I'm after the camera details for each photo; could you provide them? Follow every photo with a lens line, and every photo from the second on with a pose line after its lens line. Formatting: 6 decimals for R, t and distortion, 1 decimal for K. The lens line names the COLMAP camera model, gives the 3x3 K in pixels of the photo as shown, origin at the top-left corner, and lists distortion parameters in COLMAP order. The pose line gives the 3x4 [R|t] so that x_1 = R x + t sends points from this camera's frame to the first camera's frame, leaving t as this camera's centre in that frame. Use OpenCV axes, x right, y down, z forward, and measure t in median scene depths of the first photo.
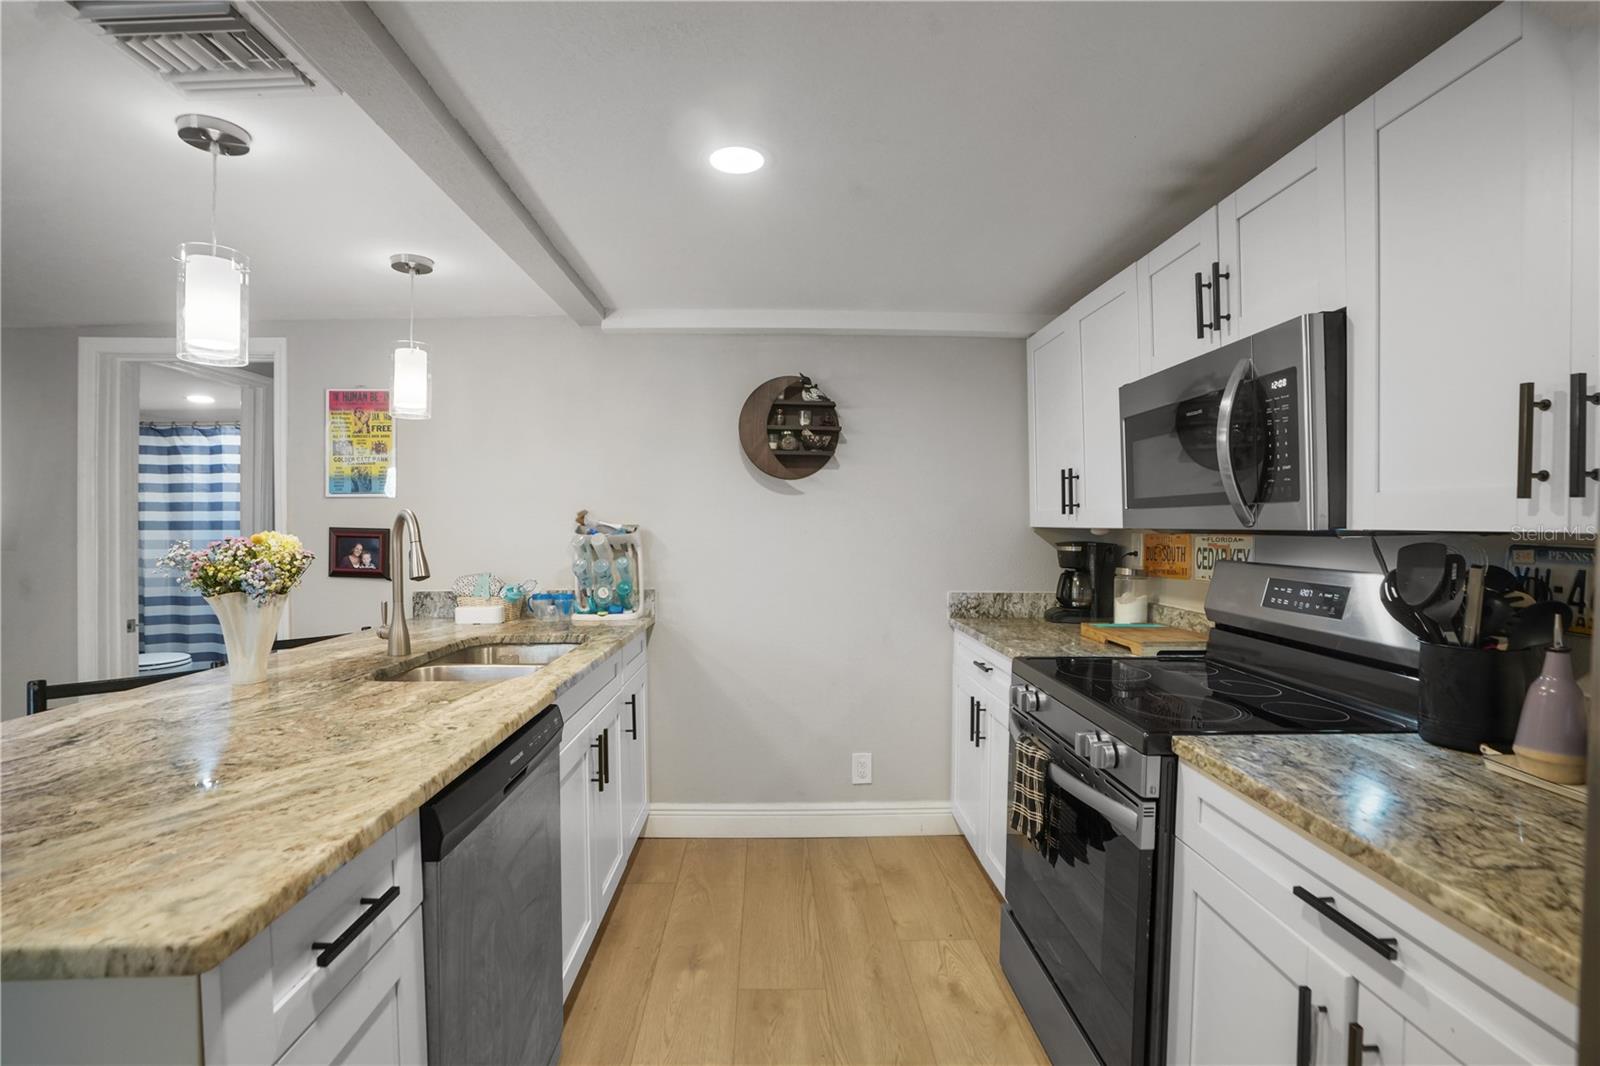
lens RADIAL K [[749.2, 0, 791.1], [0, 749.2, 531.7], [0, 0, 1]] dist [-0.046434, 0.017752]
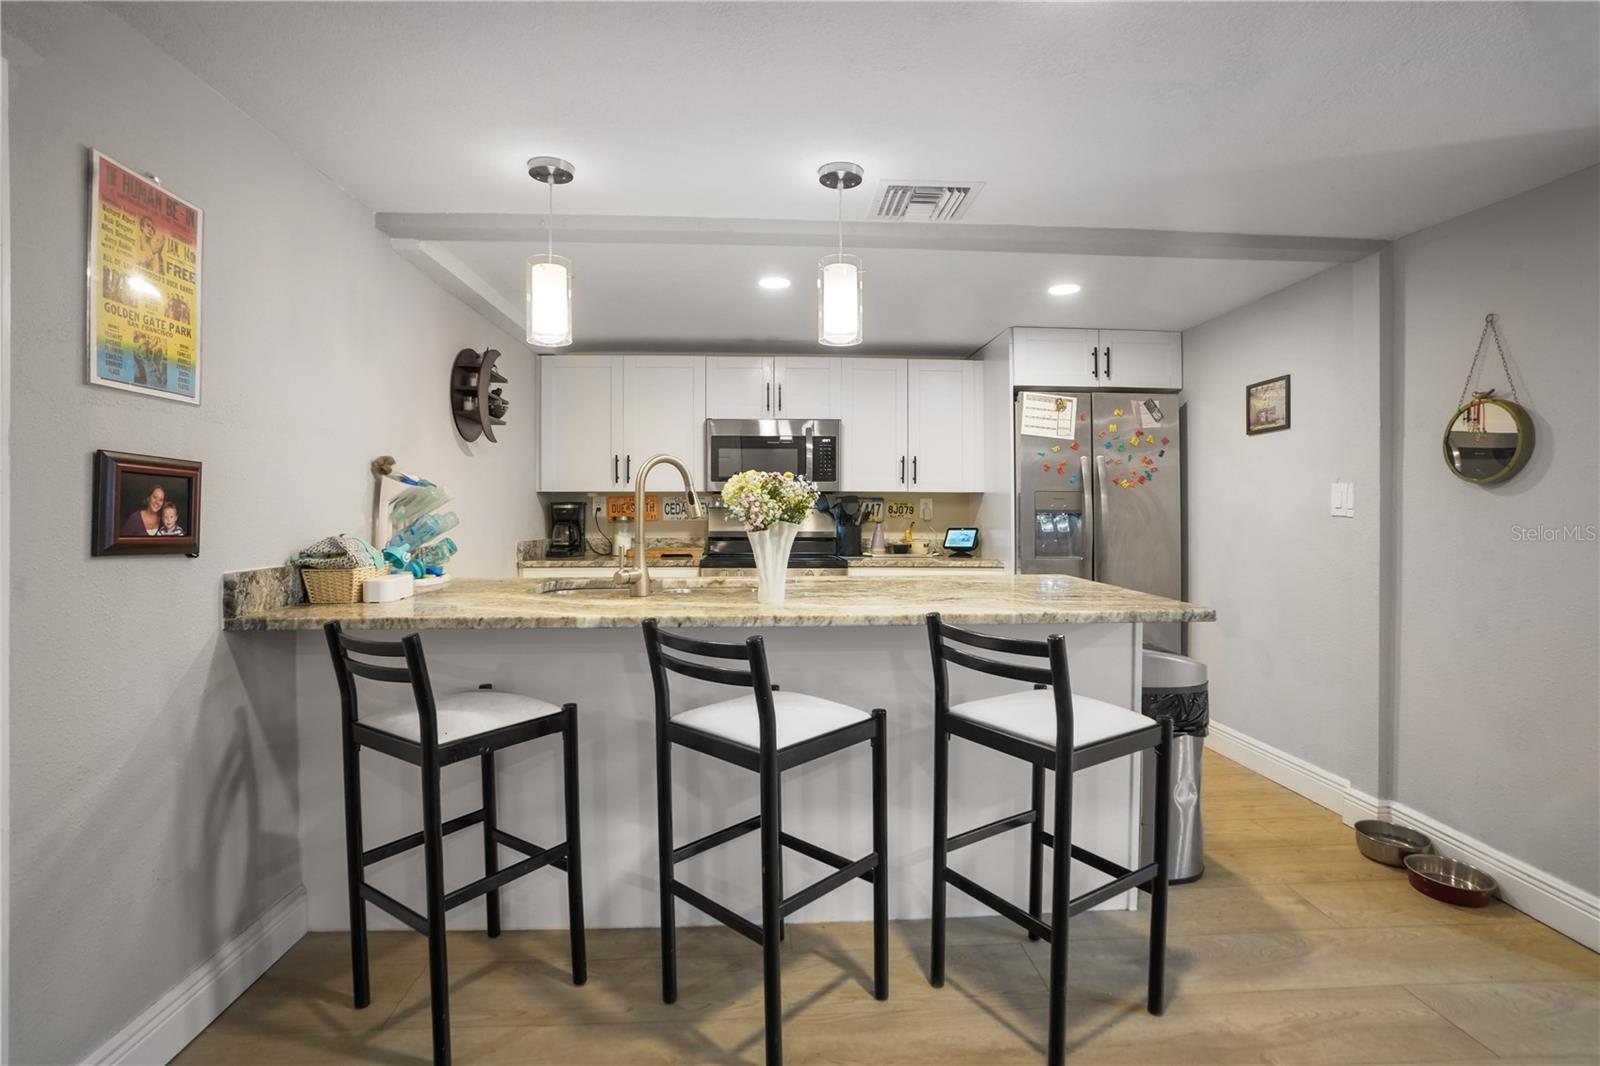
lens RADIAL K [[749.2, 0, 791.1], [0, 749.2, 531.7], [0, 0, 1]] dist [-0.046434, 0.017752]
pose [[-0.015923, -0.026236, 0.999529, -1.098639], [0.009531, 0.999606, 0.026389, 0.037563], [-0.999828, 0.009947, -0.015666, 0.572873]]
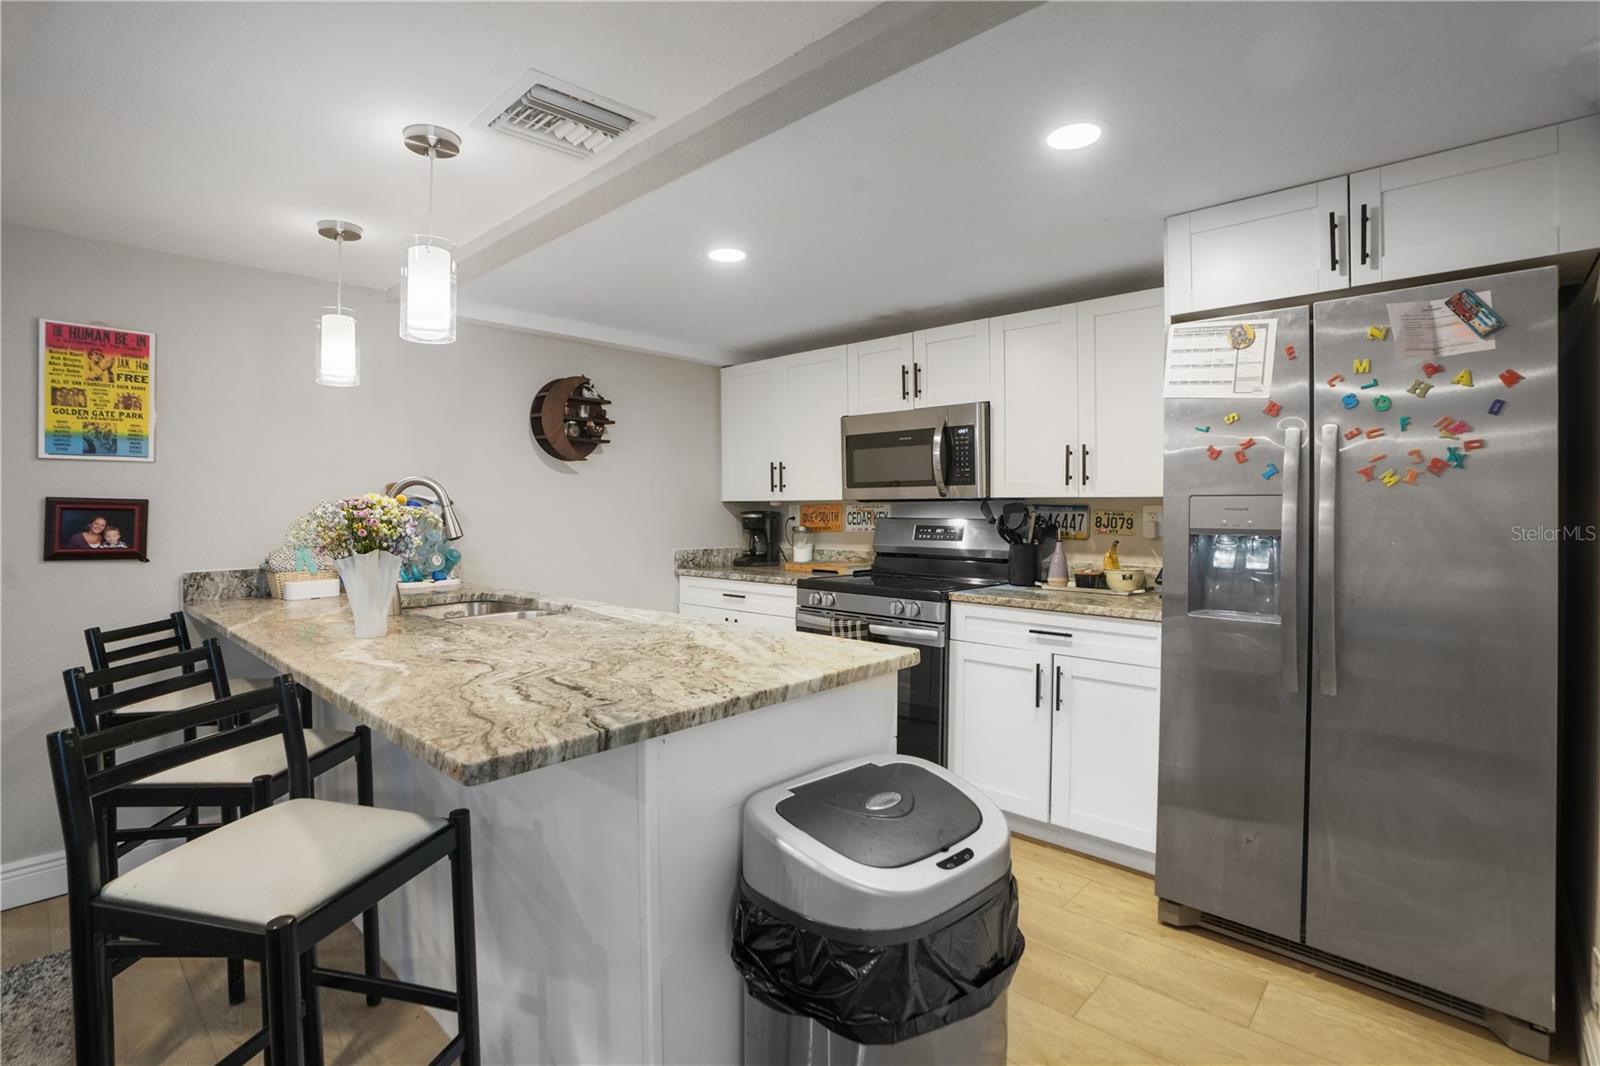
lens RADIAL K [[764.8, 0, 777.0], [0, 764.8, 515.6], [0, 0, 1]] dist [-0.002746, 0.000362]
pose [[0.717399, -0.008125, 0.696615, -0.636495], [0.009628, 0.999952, 0.001748, 0.019491], [-0.696596, 0.005453, 0.717443, -0.116621]]
